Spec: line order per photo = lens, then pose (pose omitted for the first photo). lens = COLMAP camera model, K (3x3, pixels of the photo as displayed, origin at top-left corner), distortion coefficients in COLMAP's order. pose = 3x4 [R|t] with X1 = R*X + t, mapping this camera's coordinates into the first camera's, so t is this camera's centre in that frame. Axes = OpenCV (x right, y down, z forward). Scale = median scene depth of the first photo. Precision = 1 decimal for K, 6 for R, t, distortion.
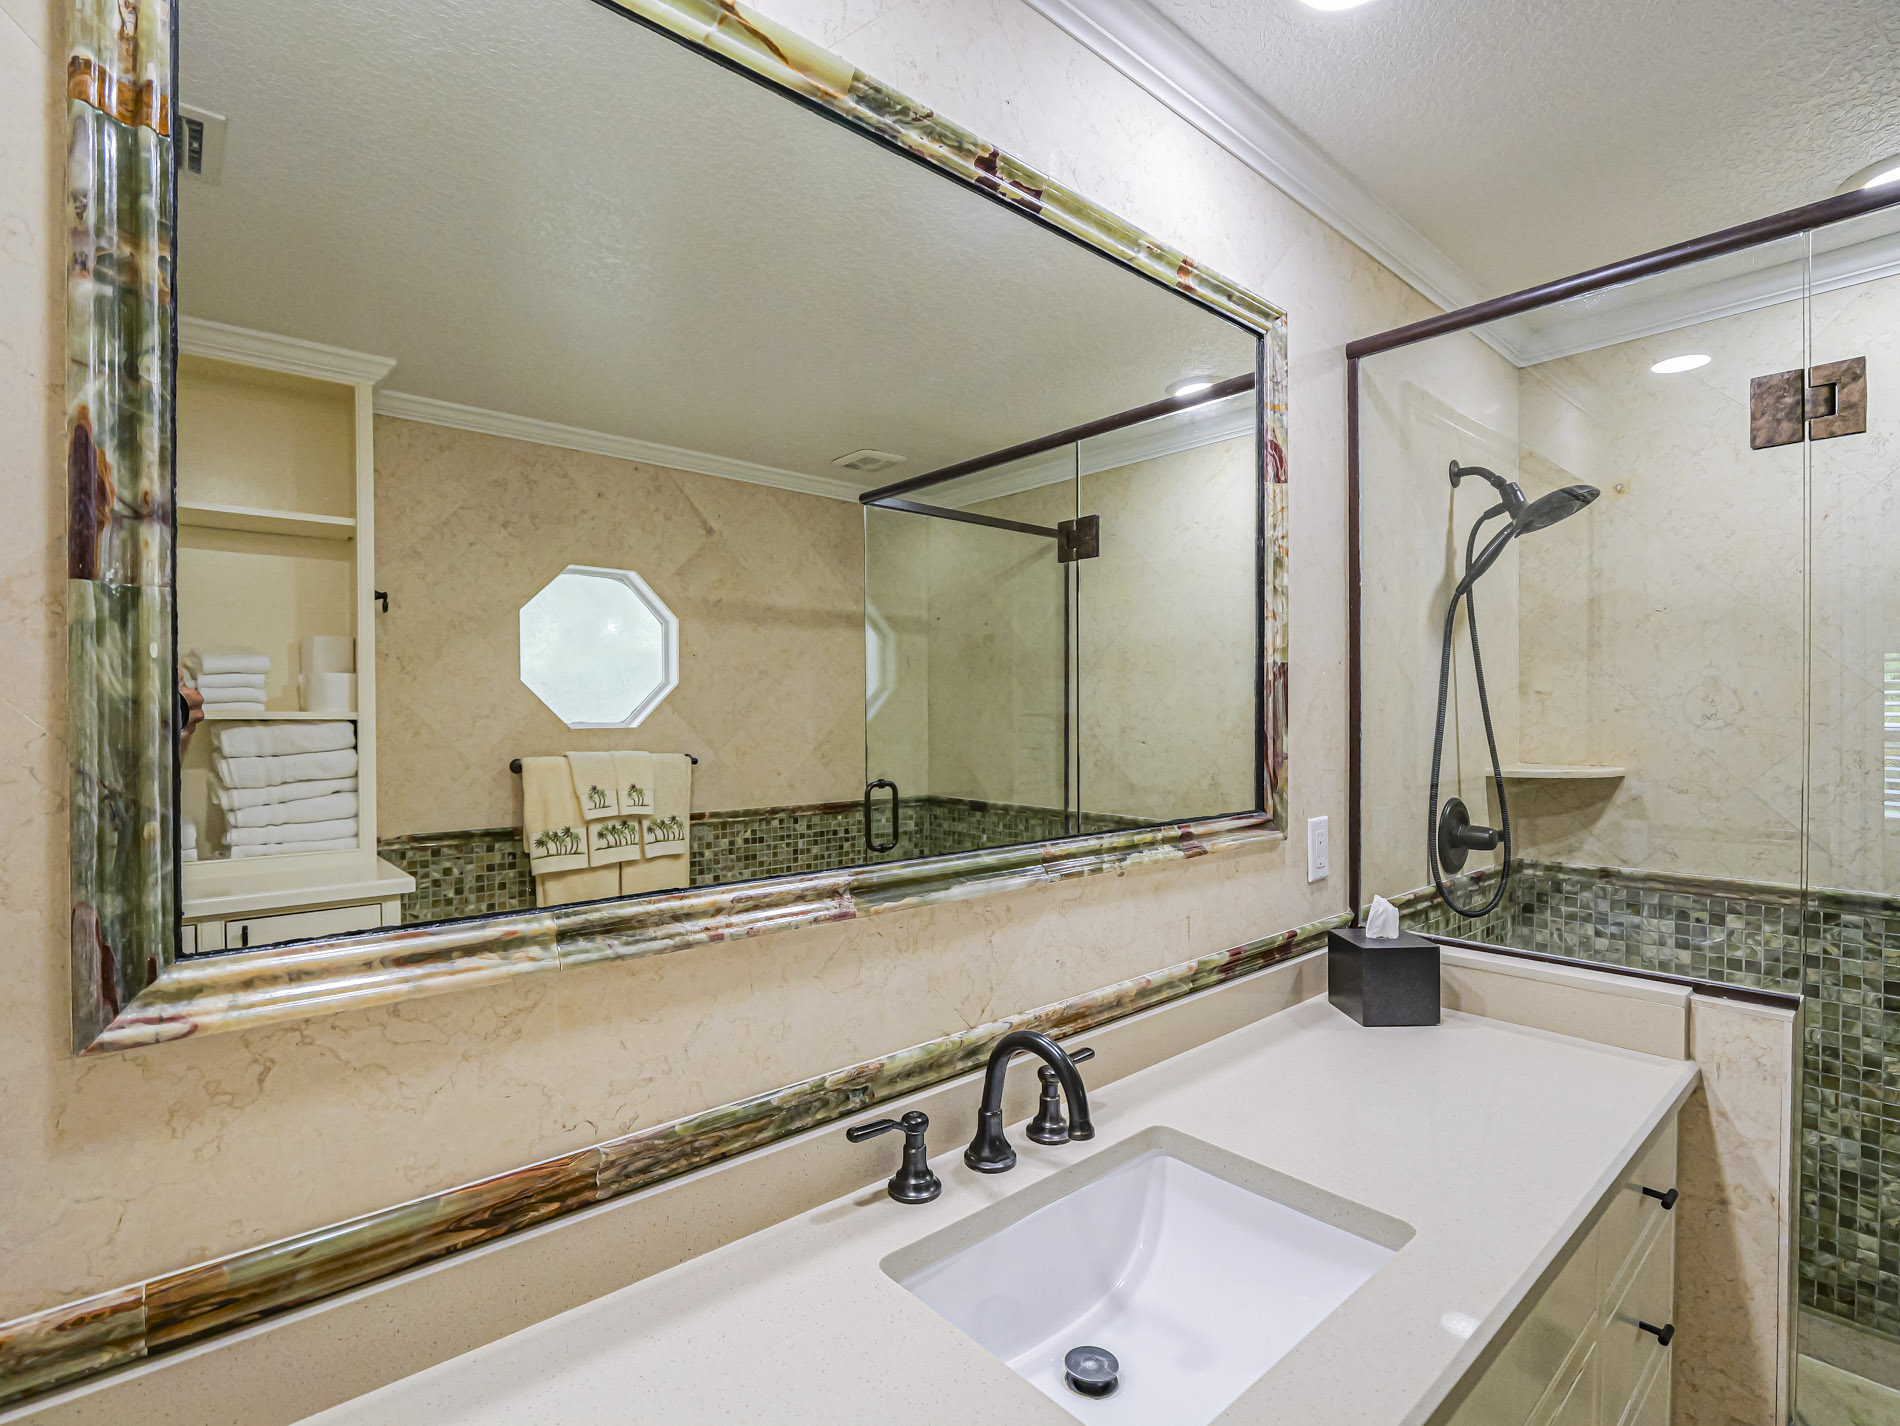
lens RADIAL K [[917.3, 0, 950.0], [0, 917.3, 713.0], [0, 0, 1]] dist [-0.013359, -0.001300]
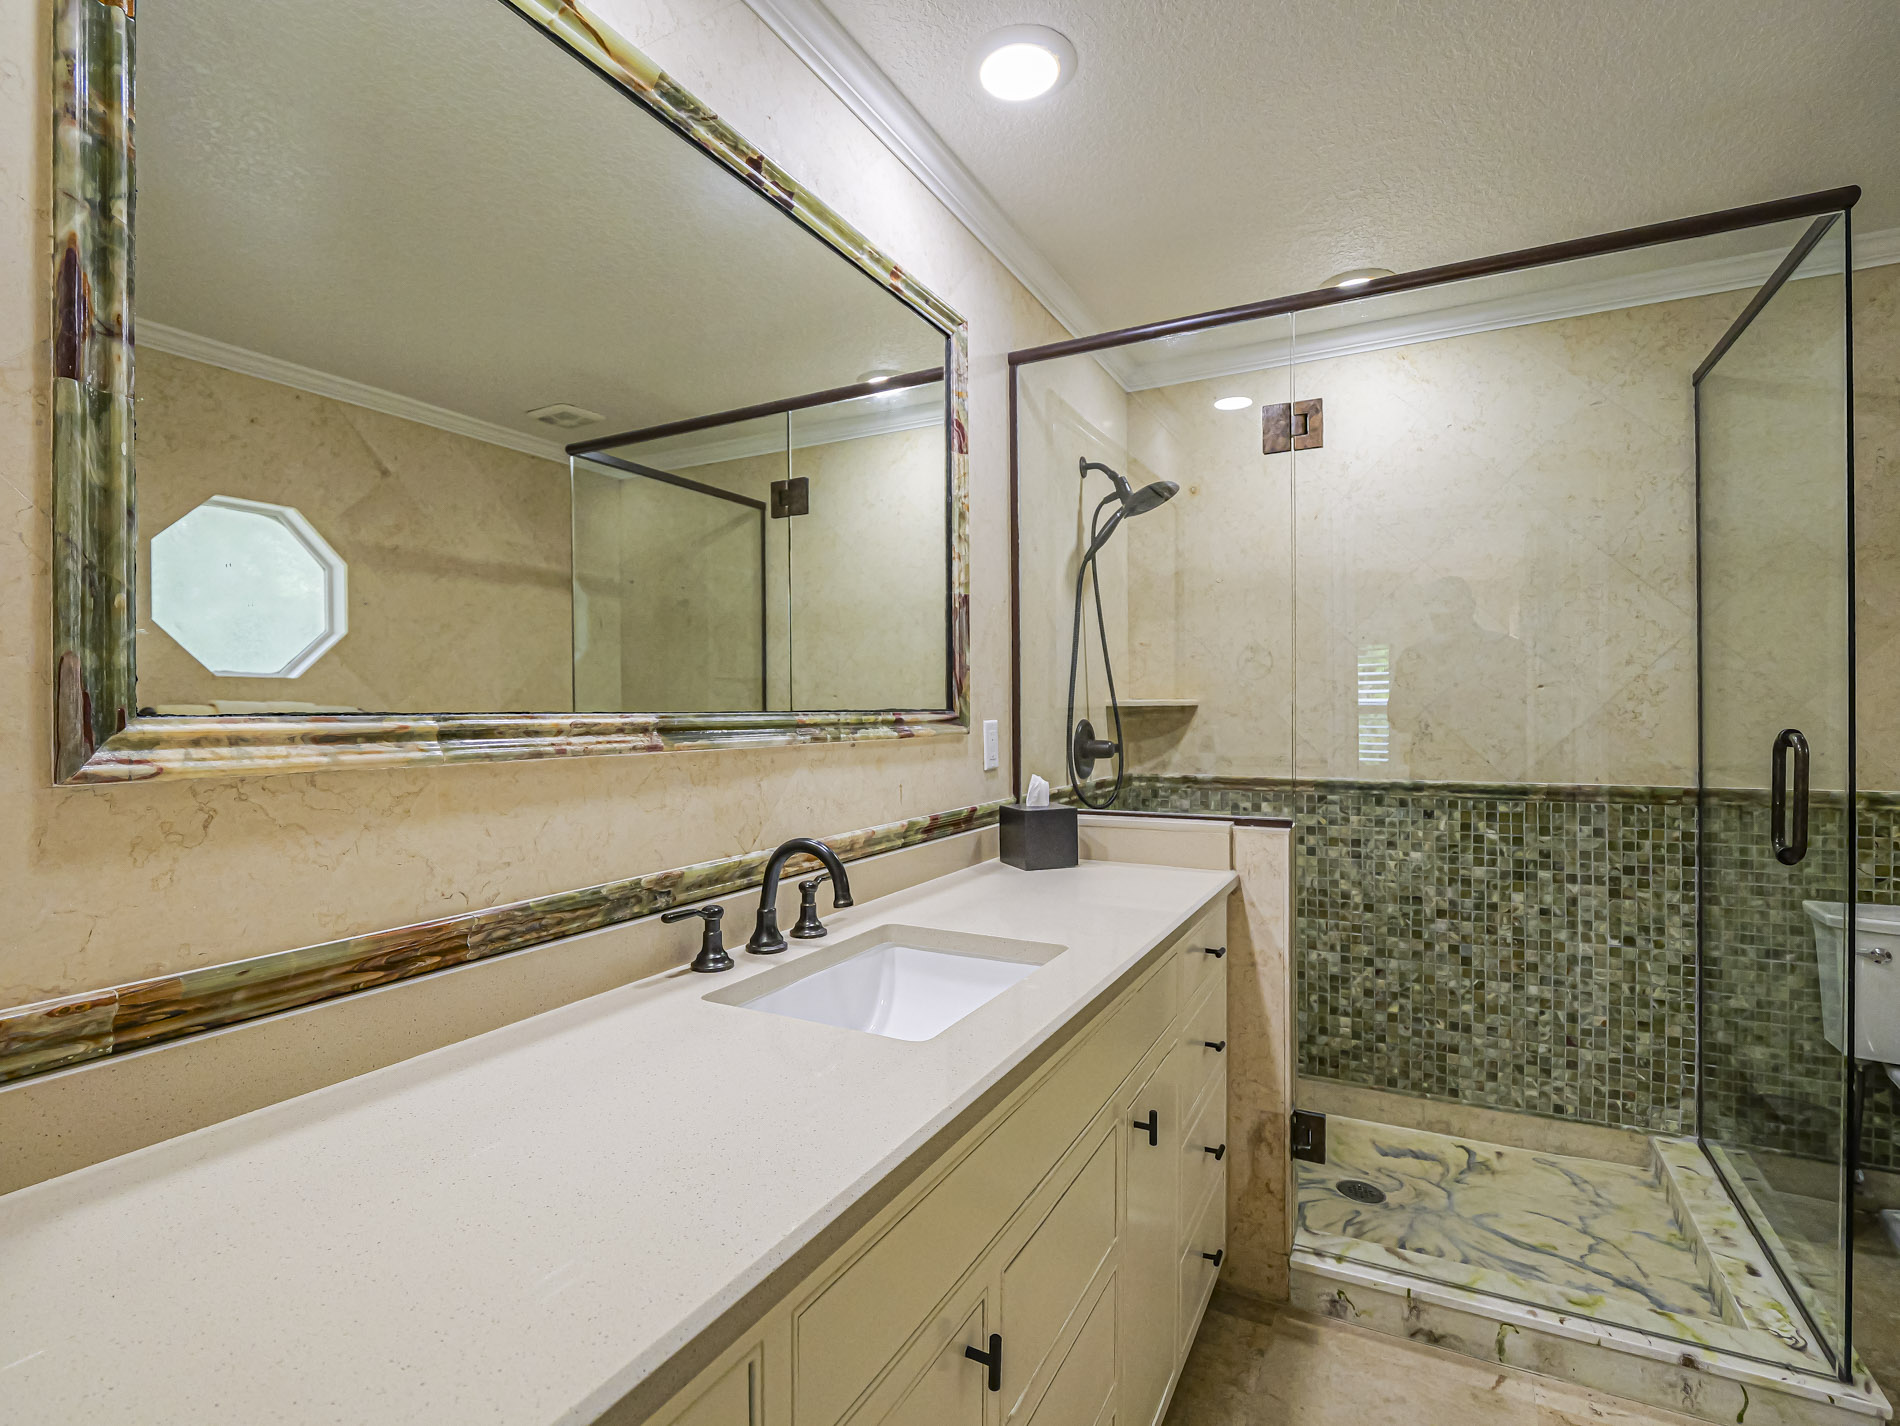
lens RADIAL K [[932.0, 0, 950.0], [0, 932.0, 713.0], [0, 0, 1]] dist [-0.010536, -0.001232]
pose [[0.933851, -0.005208, 0.357625, -0.145976], [0.007289, 0.999963, -0.004471, 0.138655], [-0.357589, 0.006782, 0.933855, -0.243296]]
